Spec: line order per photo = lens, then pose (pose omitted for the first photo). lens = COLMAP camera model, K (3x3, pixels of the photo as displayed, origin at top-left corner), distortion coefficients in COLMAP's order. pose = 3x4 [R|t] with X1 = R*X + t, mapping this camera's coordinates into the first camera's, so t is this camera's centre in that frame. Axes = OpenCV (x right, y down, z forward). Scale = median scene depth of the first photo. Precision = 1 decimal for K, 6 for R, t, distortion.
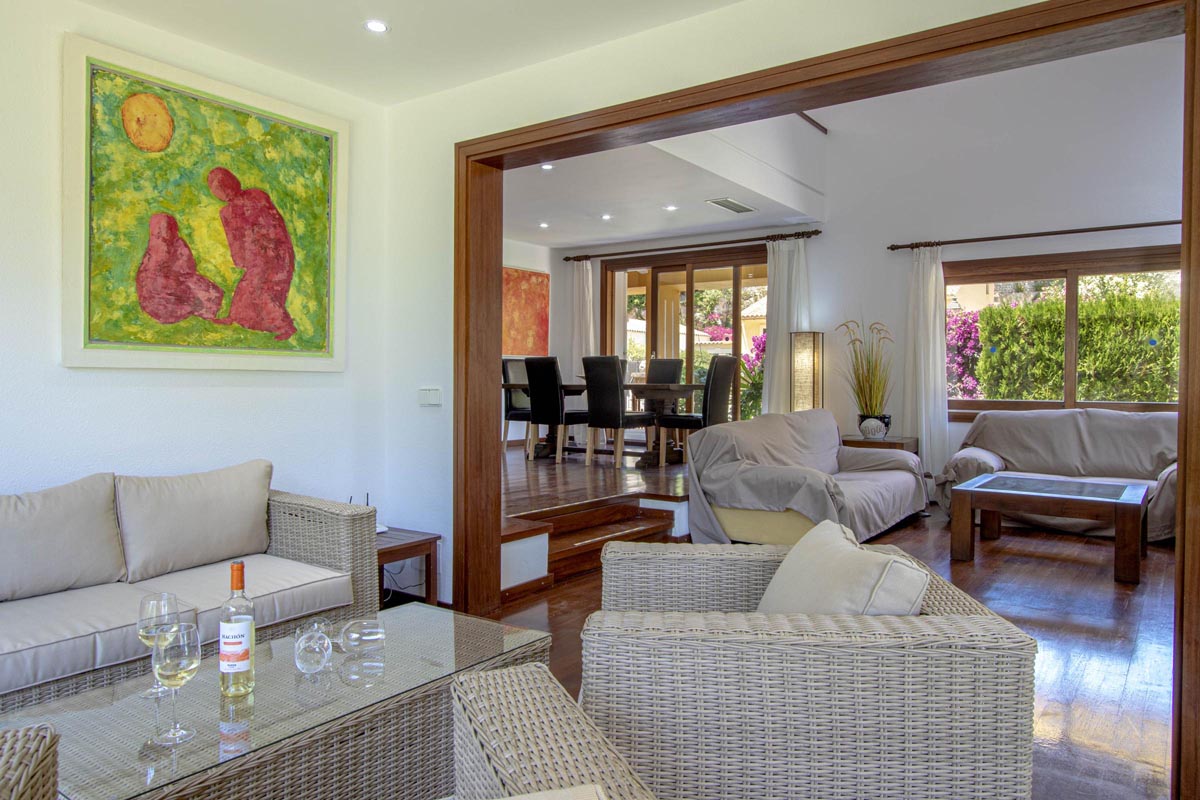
lens RADIAL K [[810.8, 0, 599.5], [0, 810.8, 397.7], [0, 0, 1]] dist [-0.000456, -0.000807]
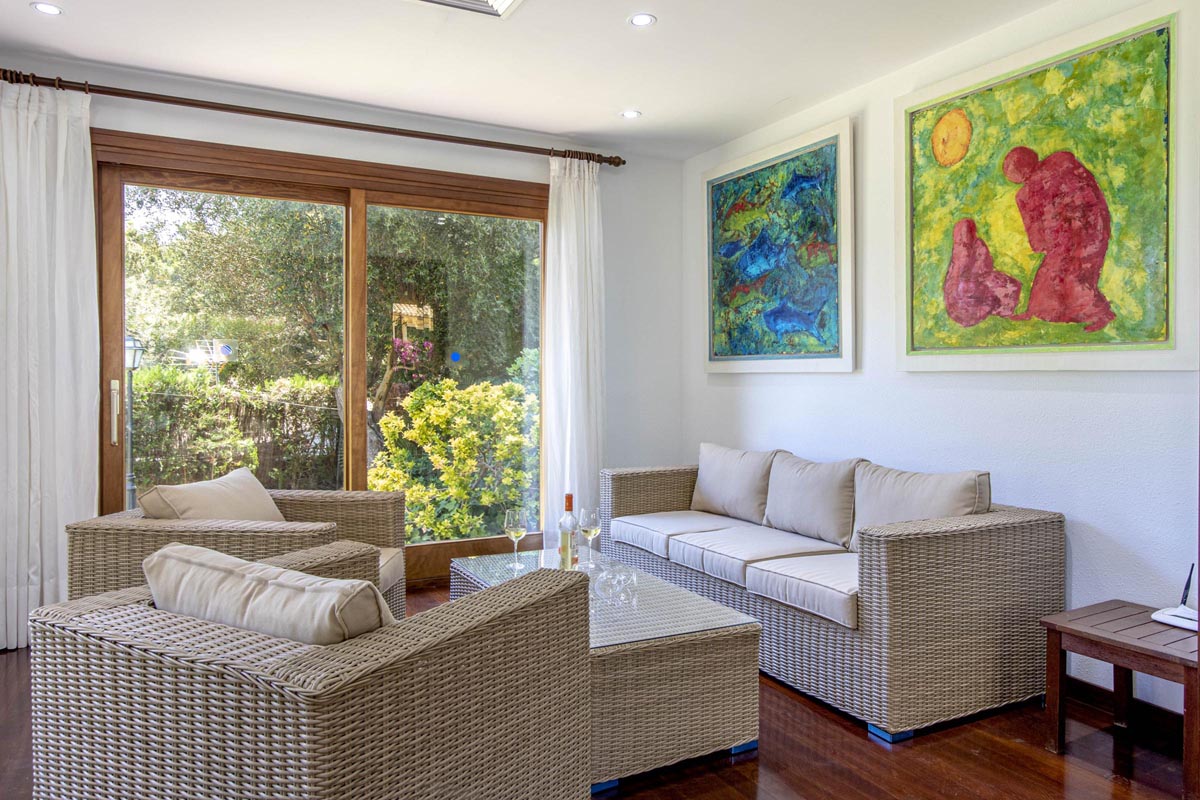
lens RADIAL K [[810.8, 0, 600.0], [0, 810.8, 392.1], [0, 0, 1]] dist [-0.000456, -0.000807]
pose [[-0.444094, 0.007140, -0.895952, 0.551660], [-0.025542, 0.999461, 0.020626, -0.018106], [0.895616, 0.032044, -0.443672, 0.994794]]
